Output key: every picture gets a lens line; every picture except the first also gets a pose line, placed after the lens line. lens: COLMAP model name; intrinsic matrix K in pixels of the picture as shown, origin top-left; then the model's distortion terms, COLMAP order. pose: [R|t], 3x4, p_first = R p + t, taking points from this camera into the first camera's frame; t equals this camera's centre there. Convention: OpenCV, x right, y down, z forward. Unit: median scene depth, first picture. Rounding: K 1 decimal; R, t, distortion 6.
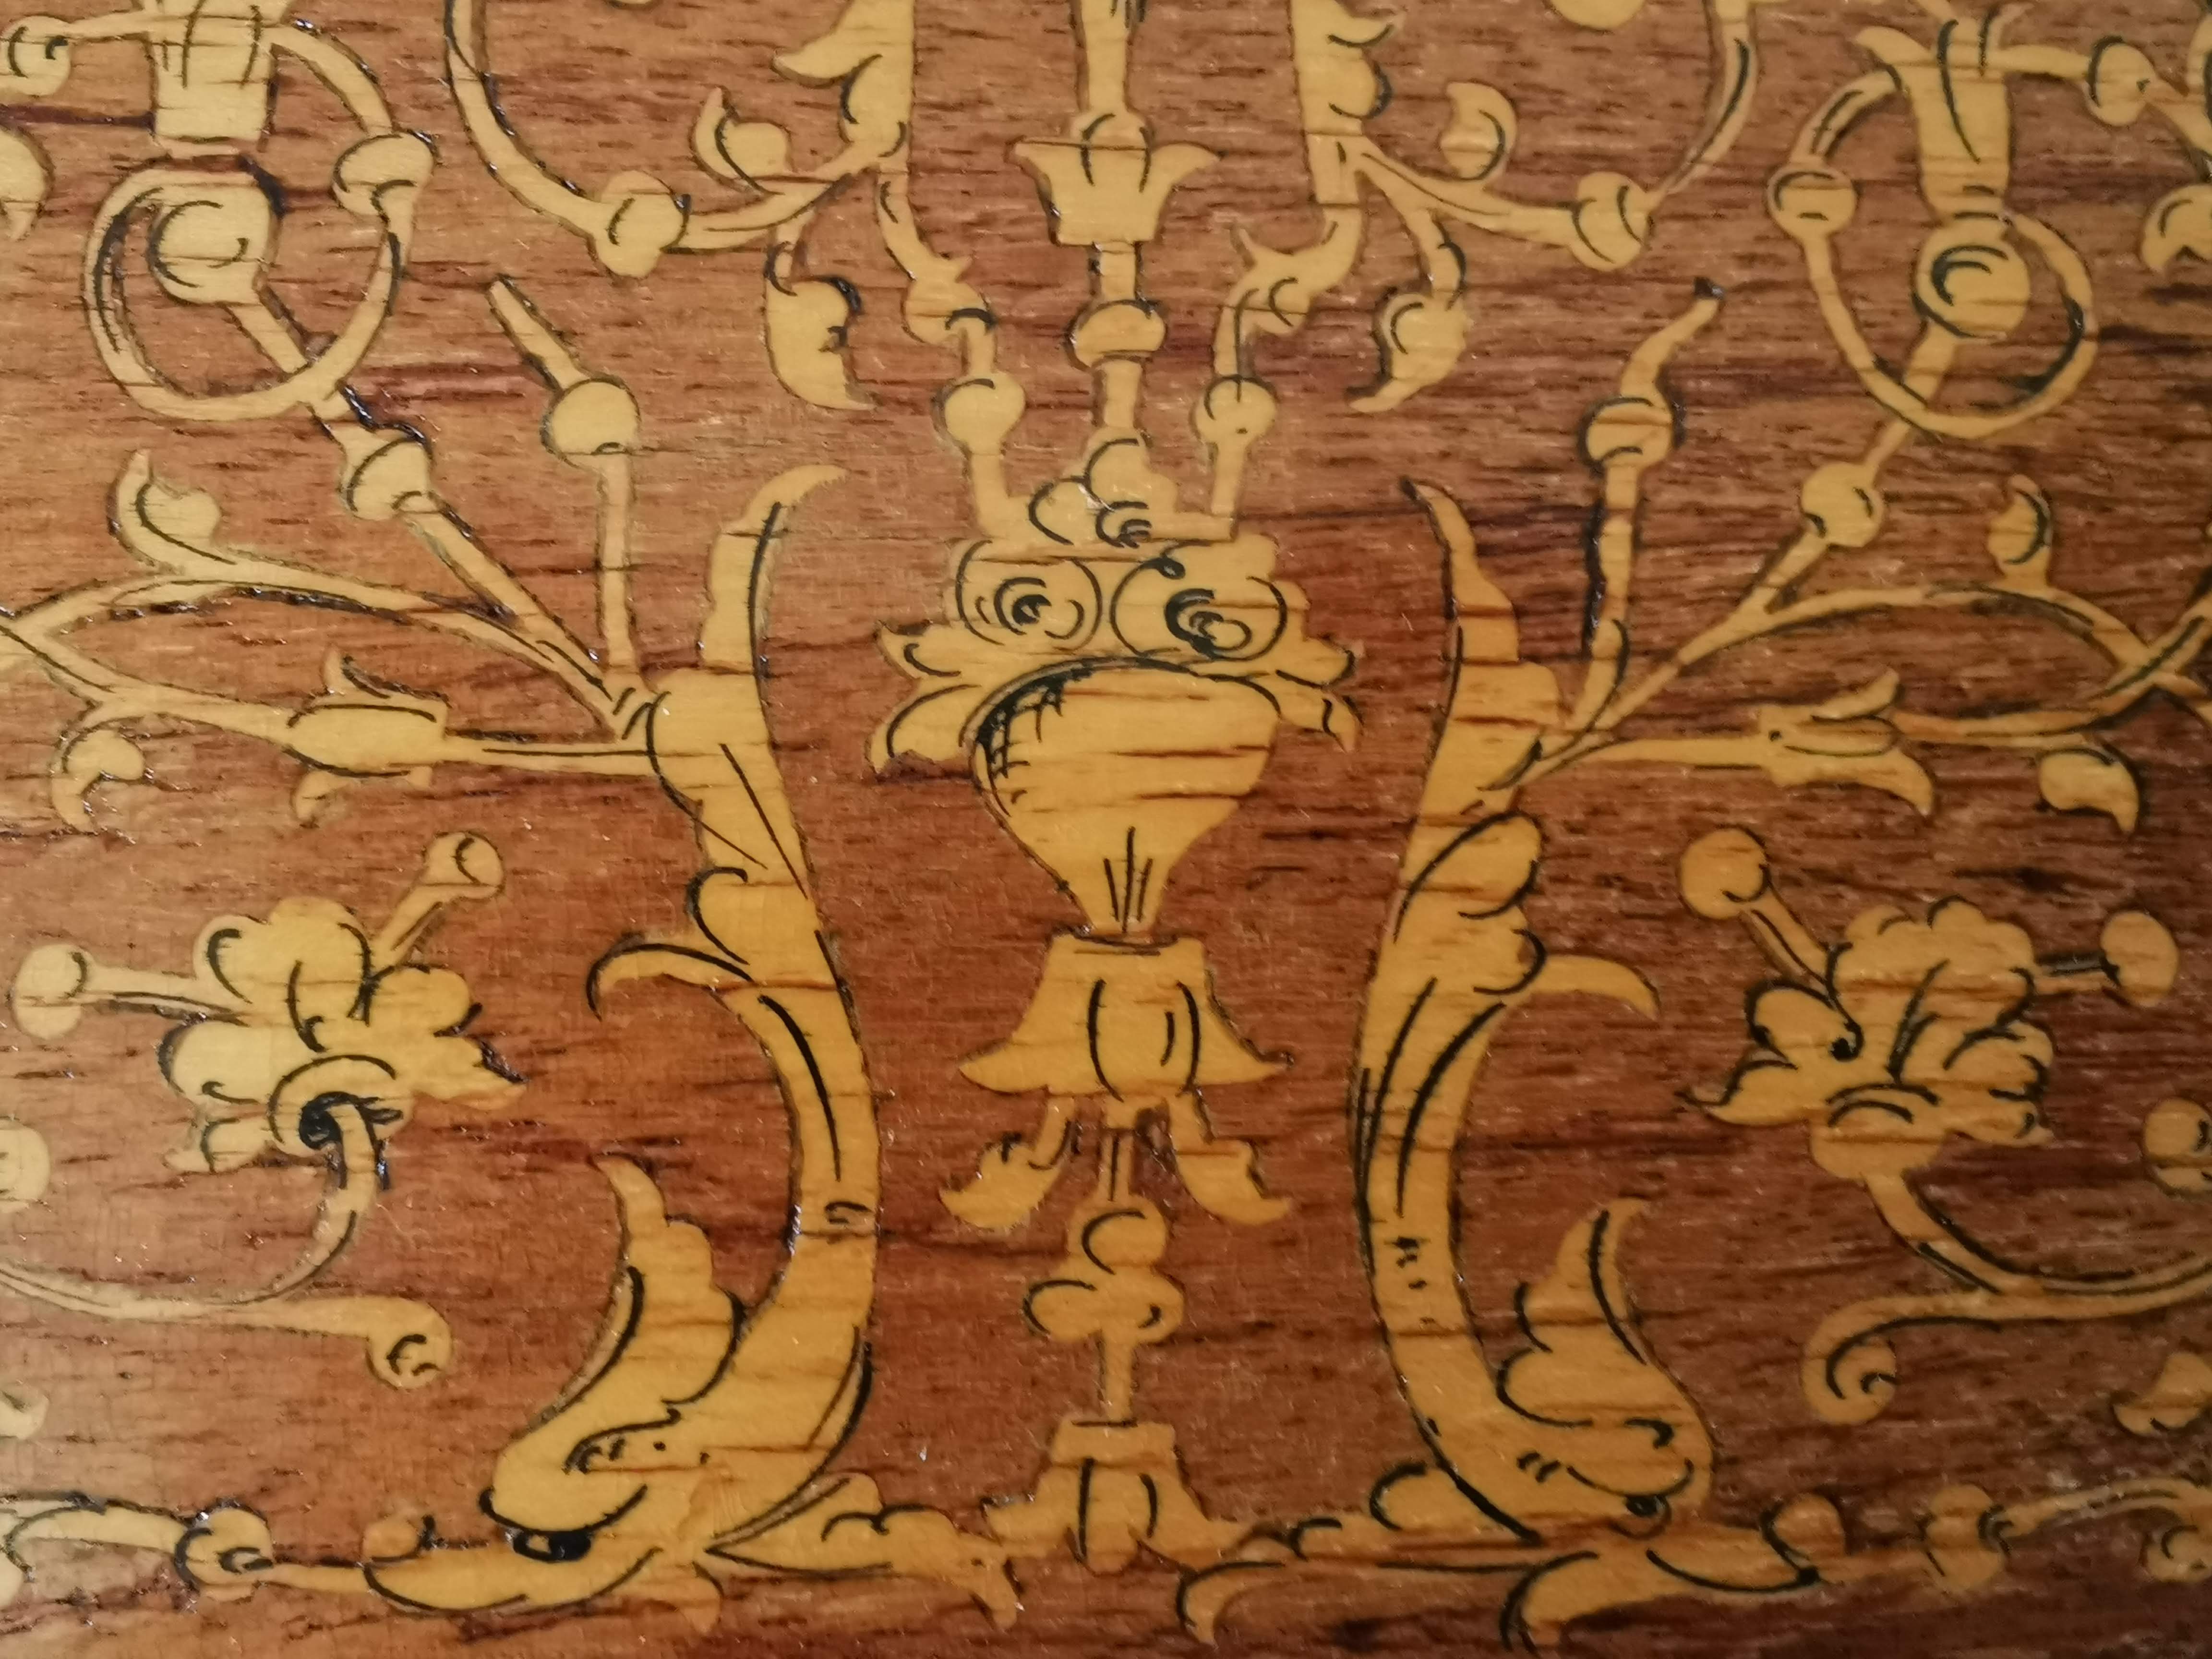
lens RADIAL K [[1835.5, 0, 889.4], [0, 1835.5, 820.3], [0, 0, 1]] dist [0.095779, -0.198813]
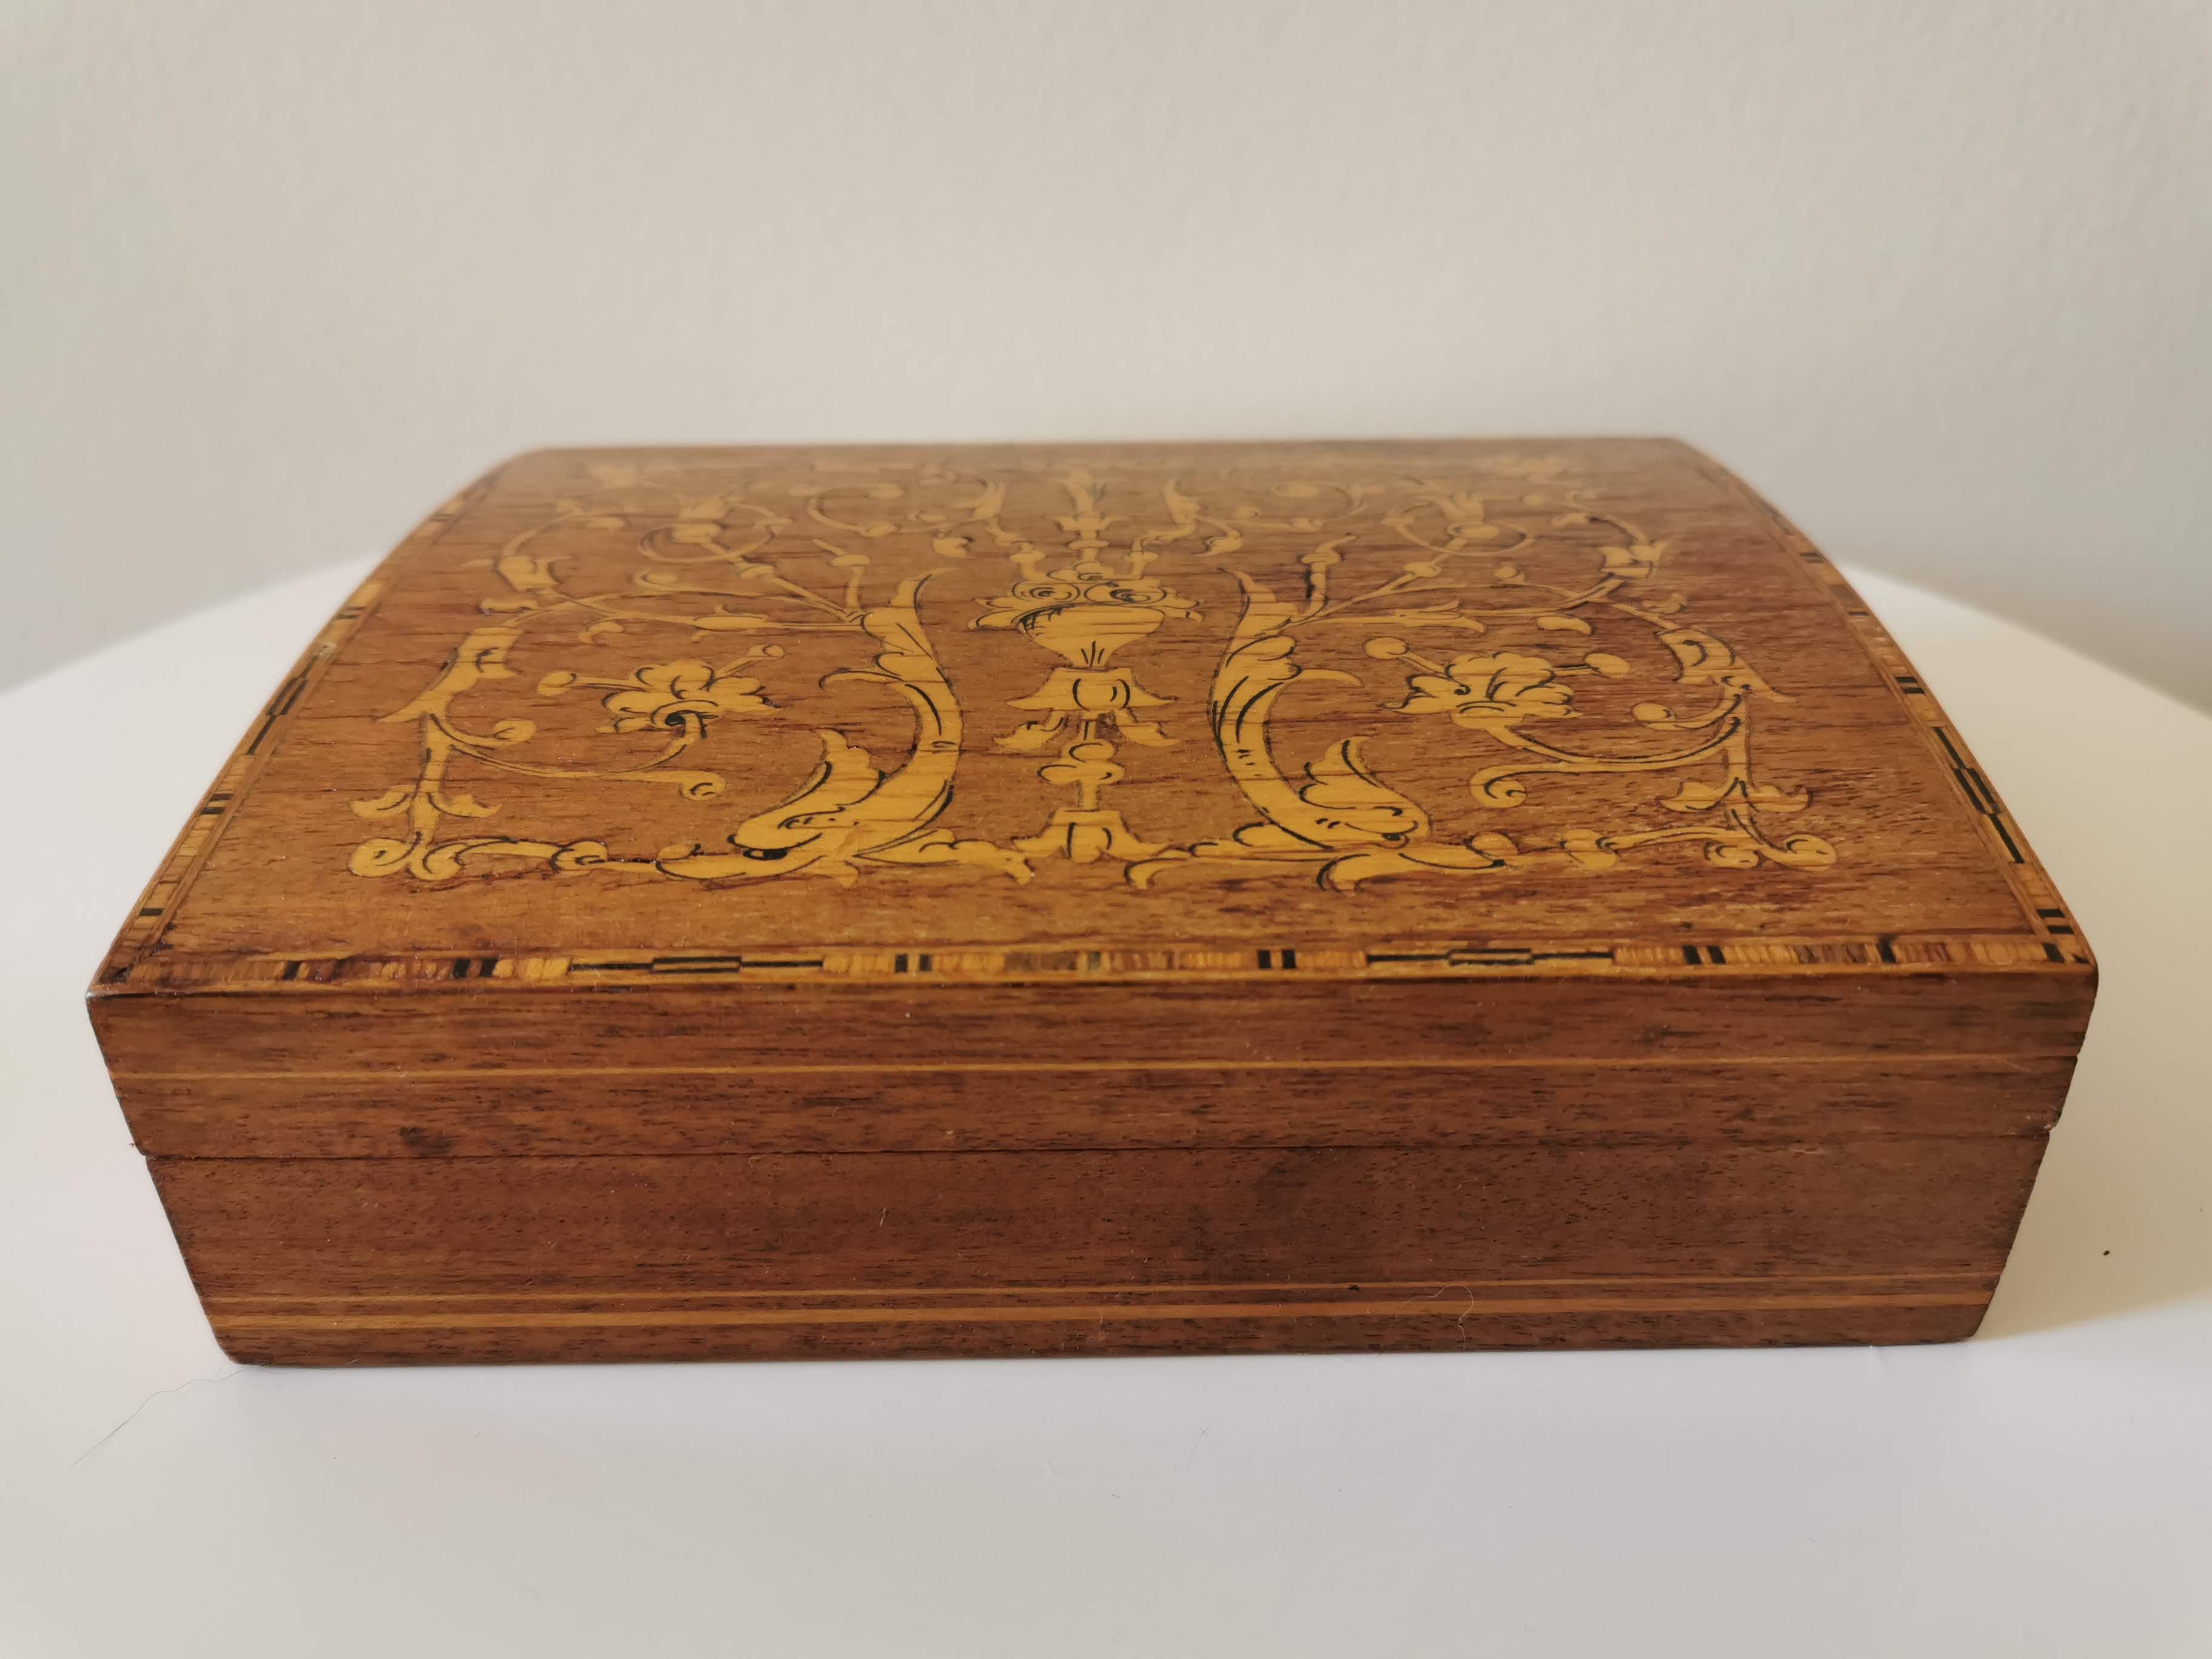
lens RADIAL K [[1835.0, 0, 1145.6], [0, 1835.0, 827.6], [0, 0, 1]] dist [-0.002432, -0.001207]
pose [[0.999054, -0.042571, 0.008908, 0.160763], [0.032288, 0.588706, -0.807702, 1.762537], [0.029140, 0.807226, 0.589523, -0.032093]]
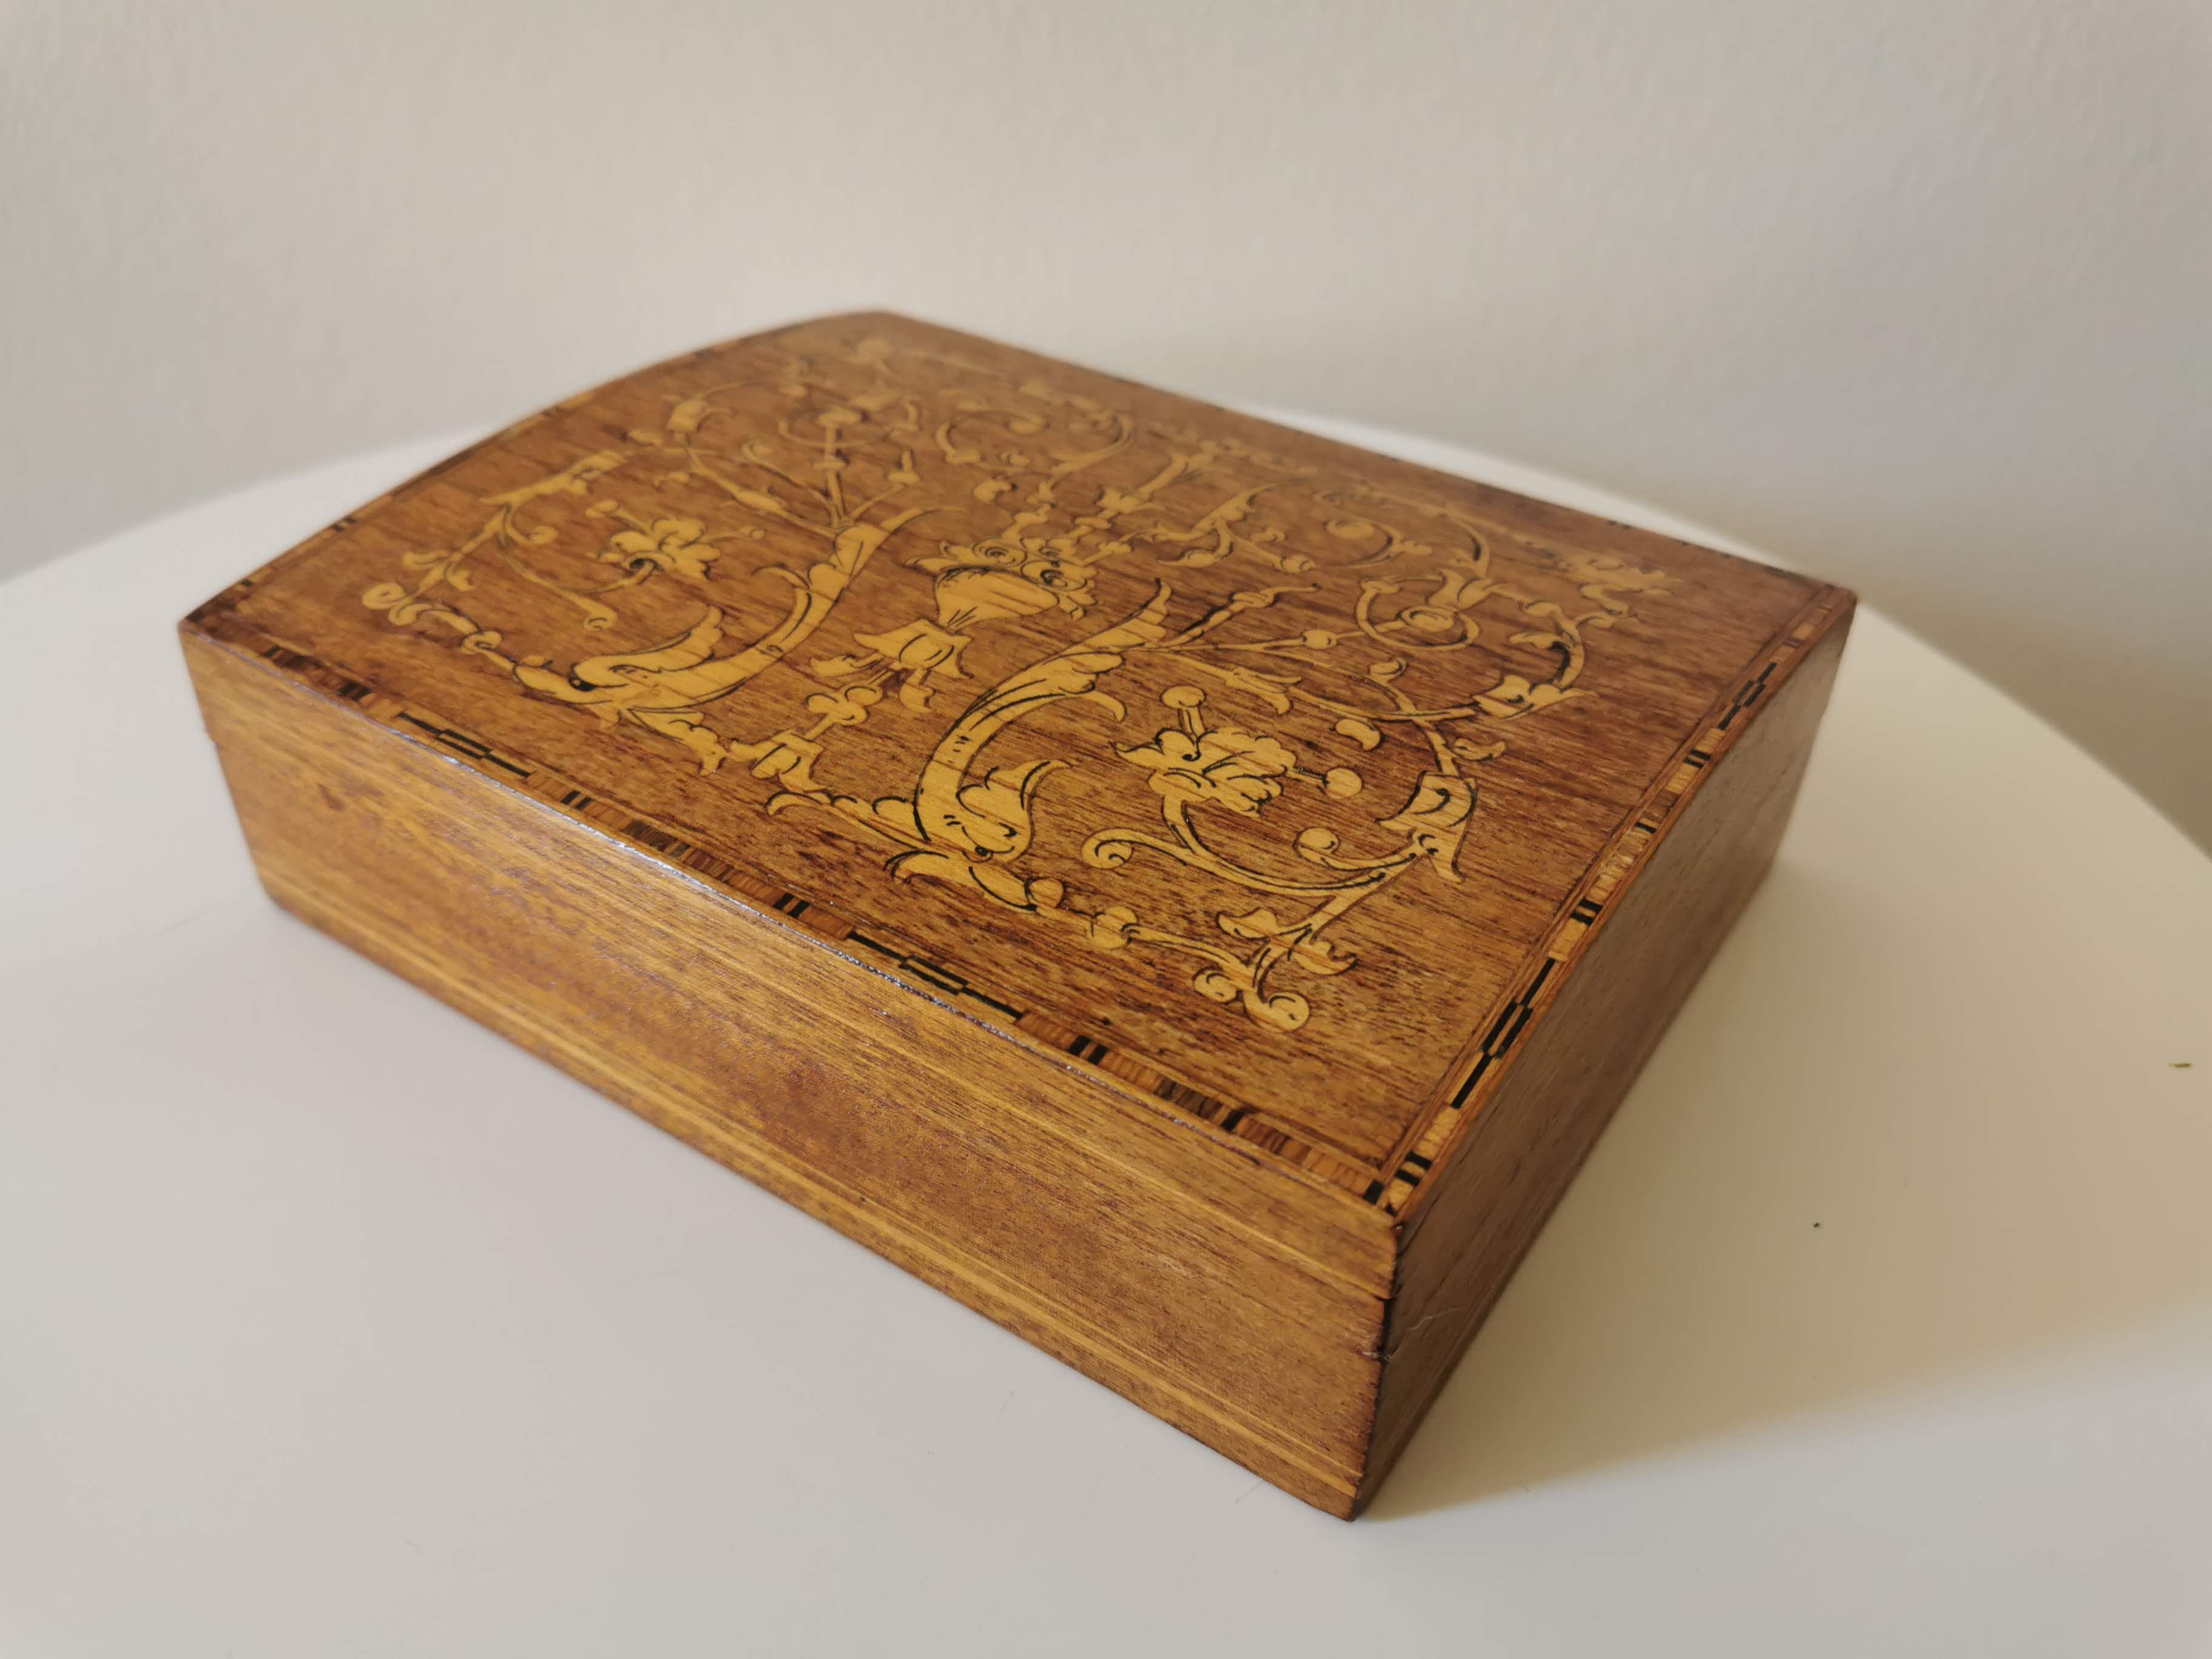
lens RADIAL K [[1853.3, 0, 1125.4], [0, 1853.3, 831.0], [0, 0, 1]] dist [-0.001670, -0.005094]
pose [[0.837584, 0.321587, -0.441629, 1.407284], [-0.544487, 0.557368, -0.626797, 1.520275], [0.044581, 0.765456, 0.641942, -0.278204]]
